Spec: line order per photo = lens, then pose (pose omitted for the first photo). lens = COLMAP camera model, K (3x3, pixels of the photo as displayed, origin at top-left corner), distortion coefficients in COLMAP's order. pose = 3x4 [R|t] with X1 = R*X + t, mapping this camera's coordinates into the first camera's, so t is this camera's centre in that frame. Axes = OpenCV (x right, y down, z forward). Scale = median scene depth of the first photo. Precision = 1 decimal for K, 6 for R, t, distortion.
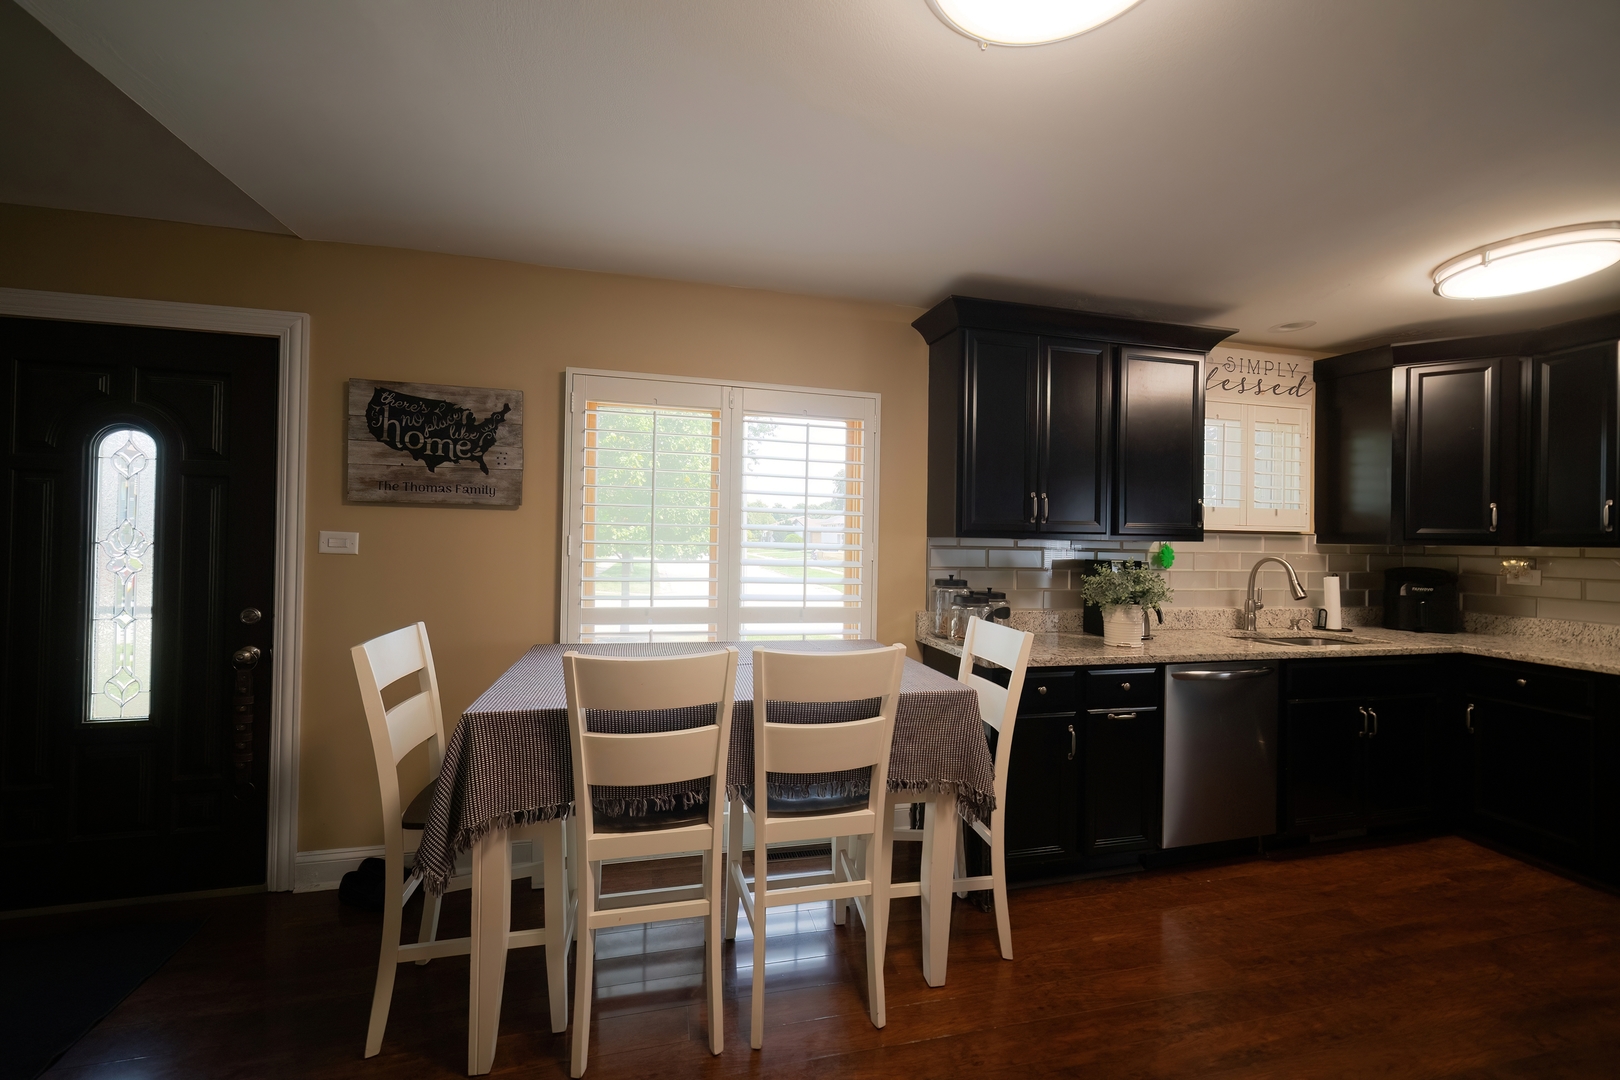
lens RADIAL K [[610.2, 0, 809.9], [0, 610.2, 538.8], [0, 0, 1]] dist [0.001385, 0.001068]
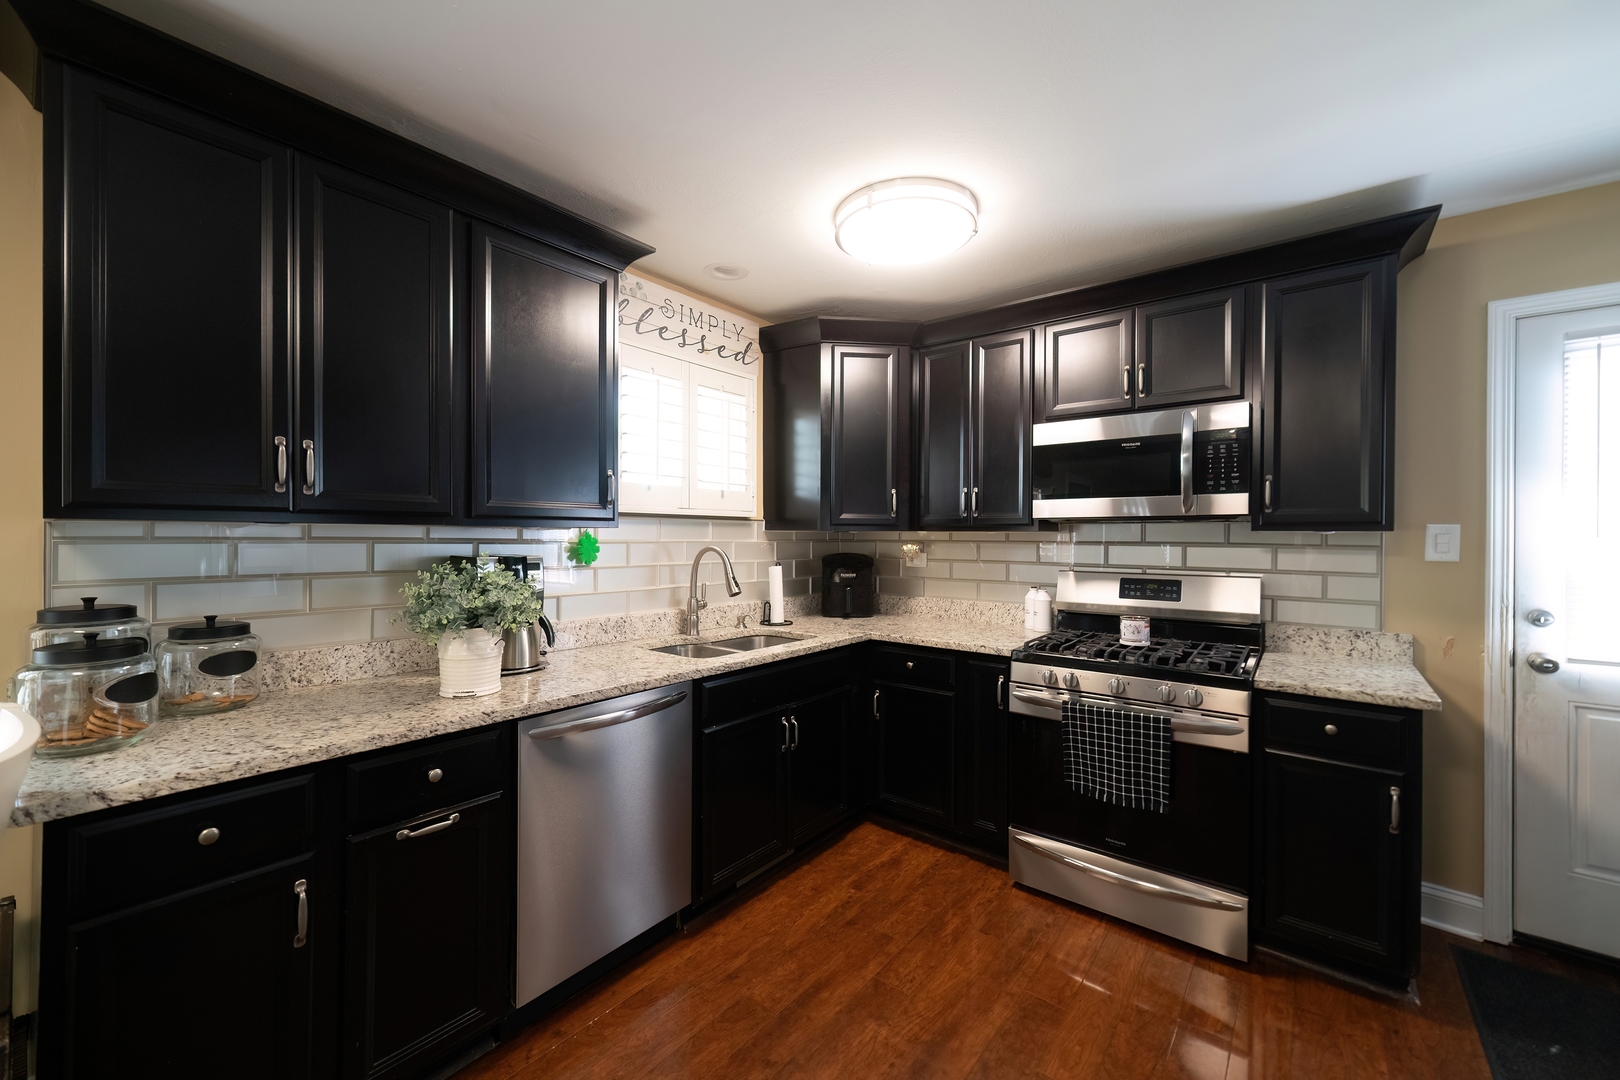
lens RADIAL K [[610.2, 0, 797.2], [0, 610.2, 537.5], [0, 0, 1]] dist [0.001385, 0.001068]
pose [[0.805342, -0.012155, 0.592685, 0.364170], [0.004056, 0.999879, 0.014994, 0.006441], [-0.592796, -0.009671, 0.805295, 0.261644]]
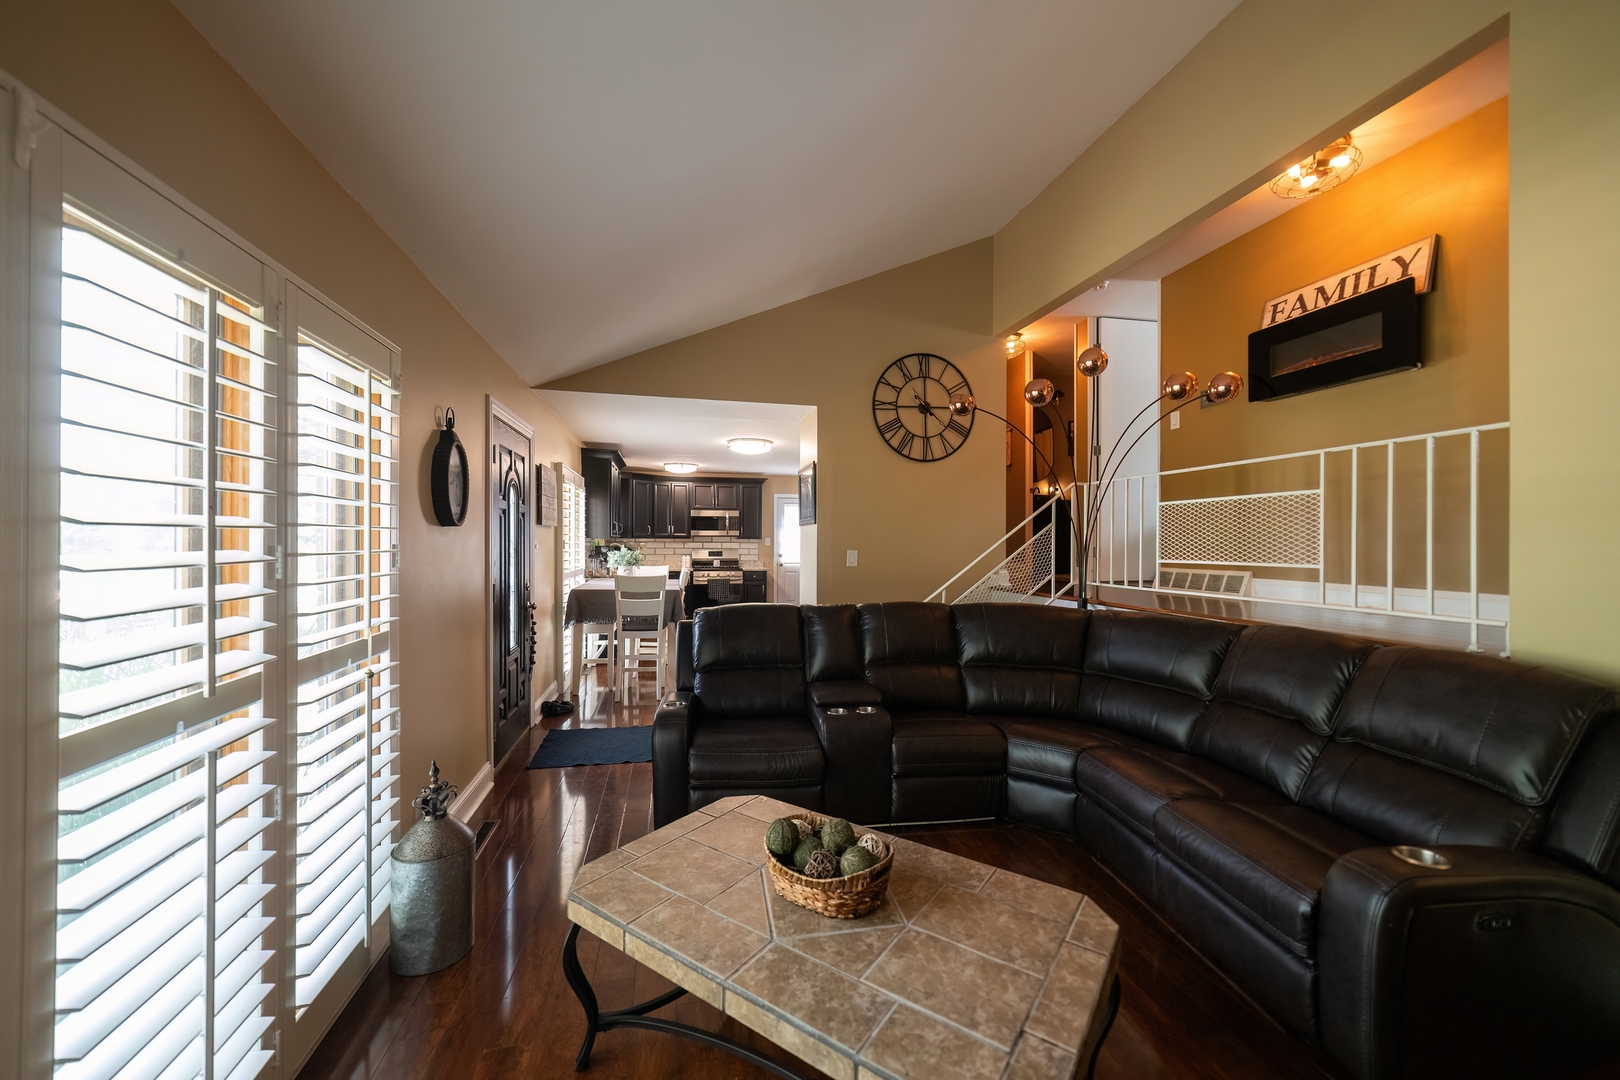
lens RADIAL K [[610.2, 0, 799.8], [0, 610.2, 542.2], [0, 0, 1]] dist [0.001385, 0.001068]
pose [[0.060892, -0.013232, 0.998057, -2.005354], [-0.002971, 0.999905, 0.013438, -0.015033], [-0.998140, -0.003784, 0.060847, 0.002985]]
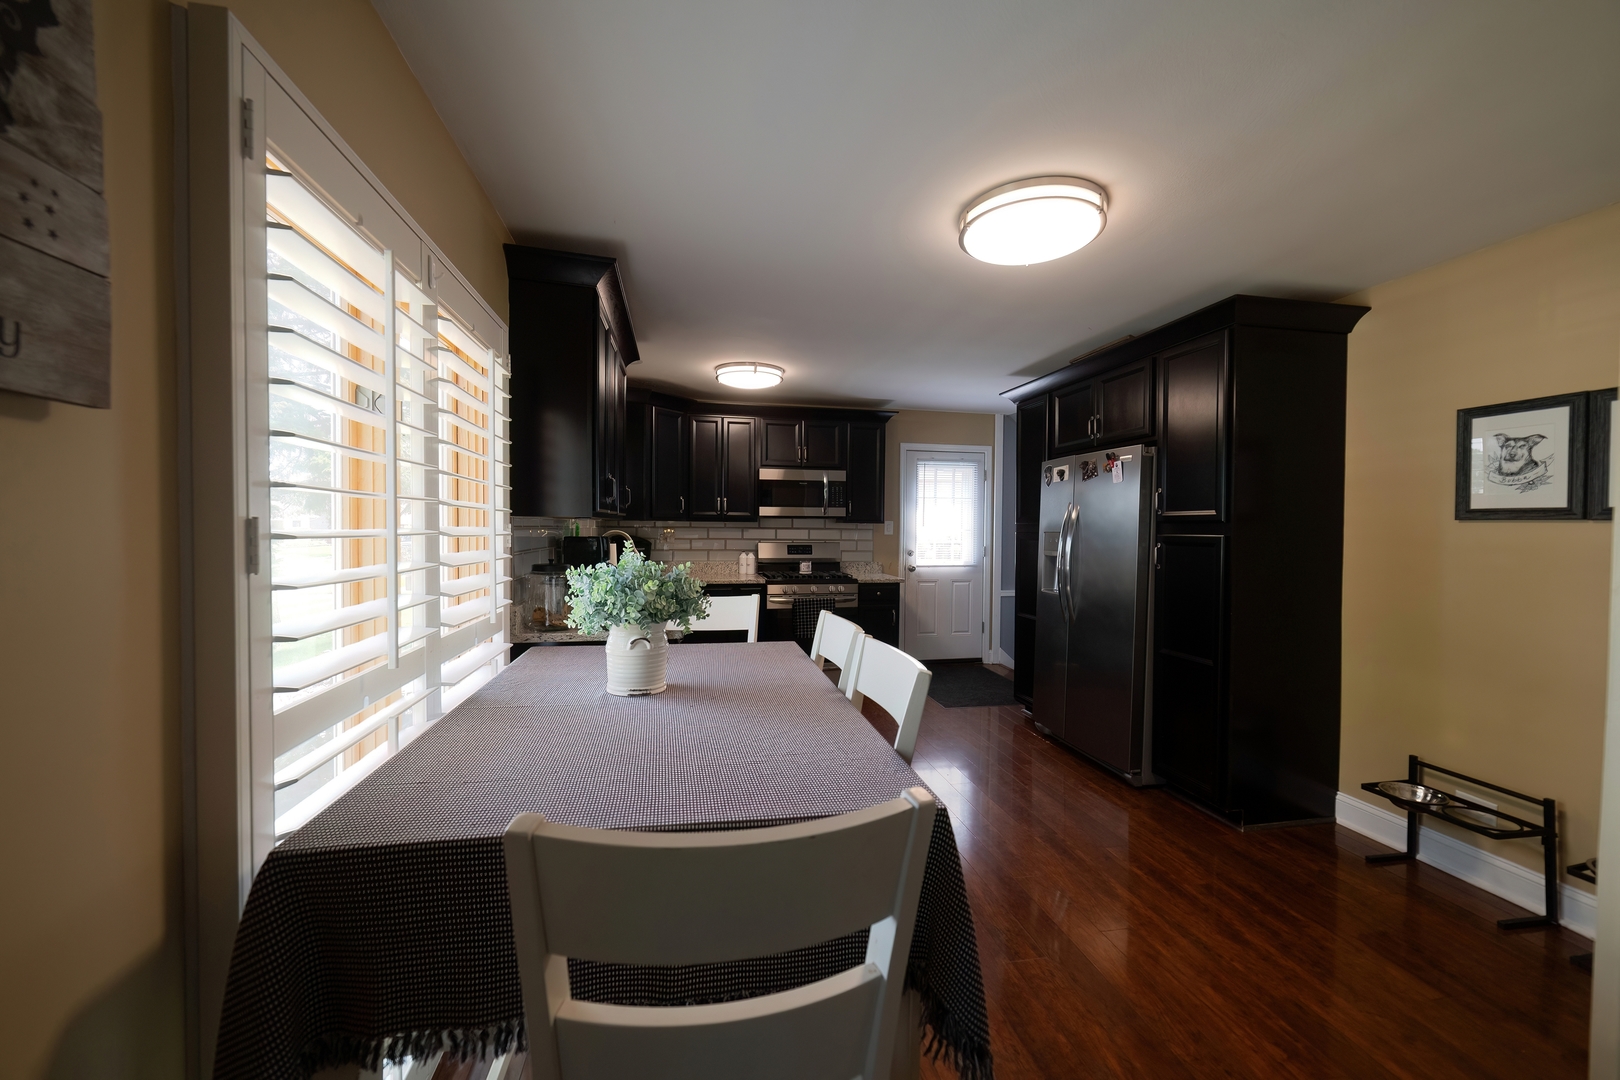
lens RADIAL K [[610.2, 0, 795.7], [0, 610.2, 537.8], [0, 0, 1]] dist [0.001385, 0.001068]
pose [[0.086457, -0.035256, 0.995632, -0.558230], [-0.012976, 0.999249, 0.036511, -0.008510], [-0.996171, -0.016076, 0.085934, 0.515717]]
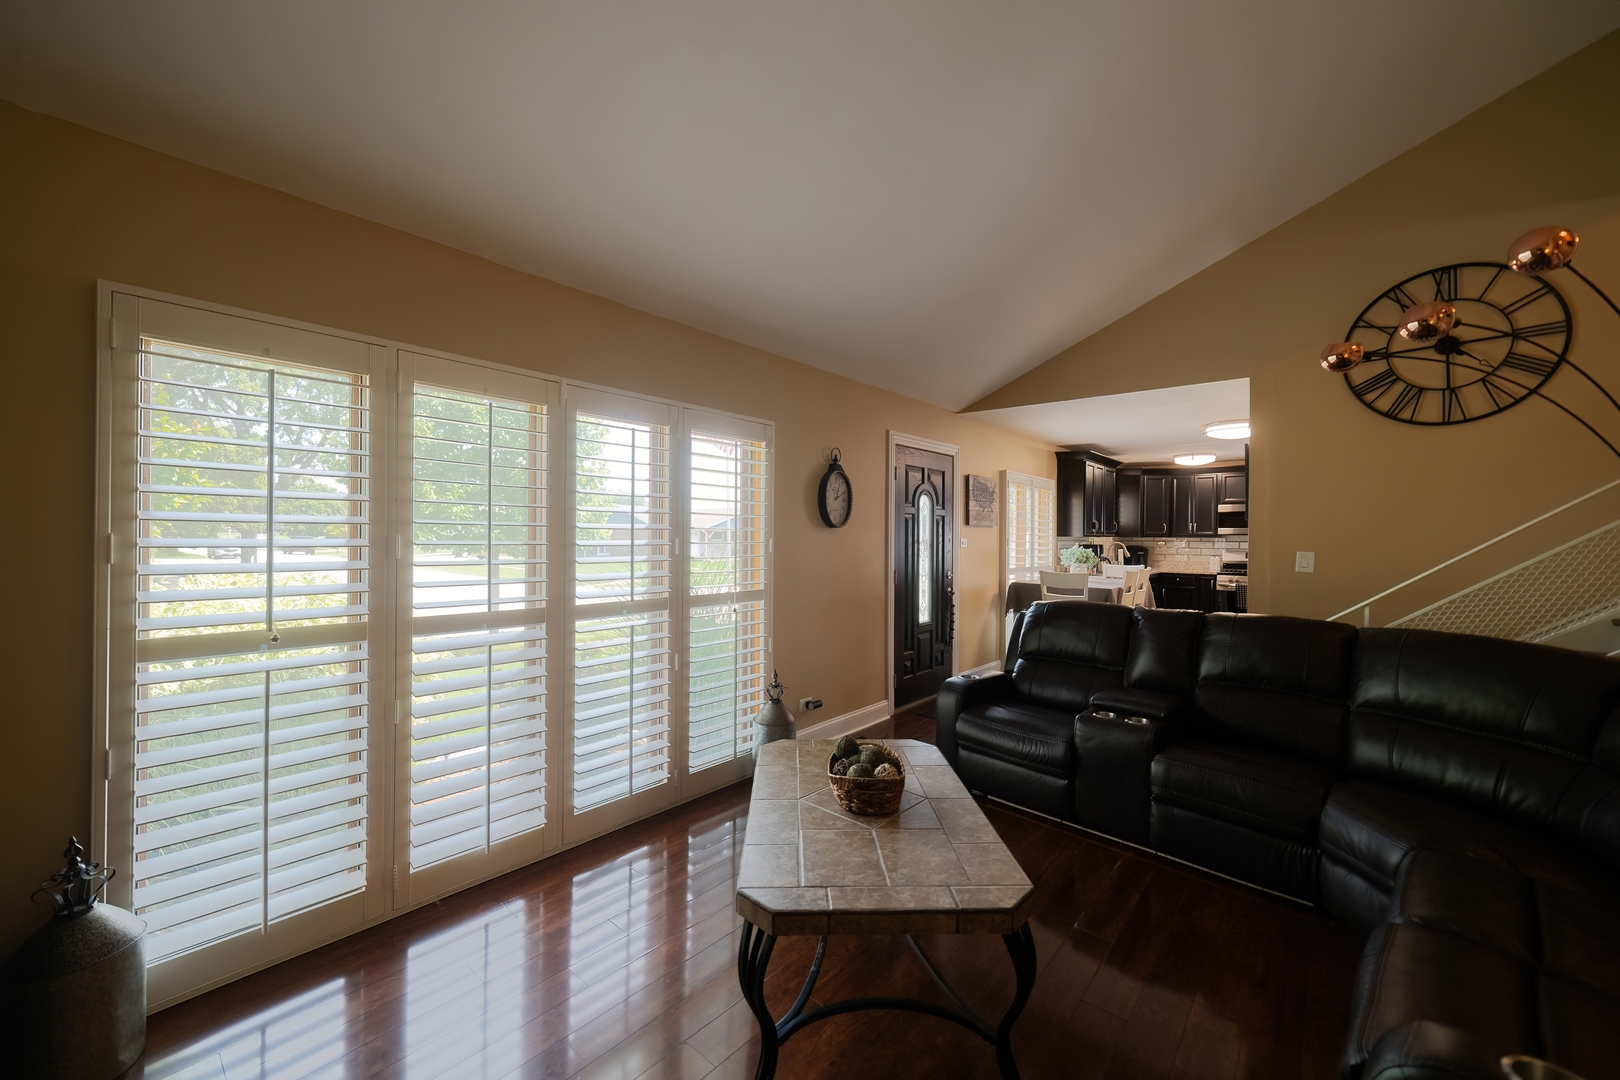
lens RADIAL K [[610.2, 0, 826.9], [0, 610.2, 541.5], [0, 0, 1]] dist [0.001385, 0.001068]
pose [[0.819272, -0.008973, 0.573335, -1.925747], [0.001050, 0.999899, 0.014149, -0.012564], [-0.573404, -0.010989, 0.819199, -0.501989]]
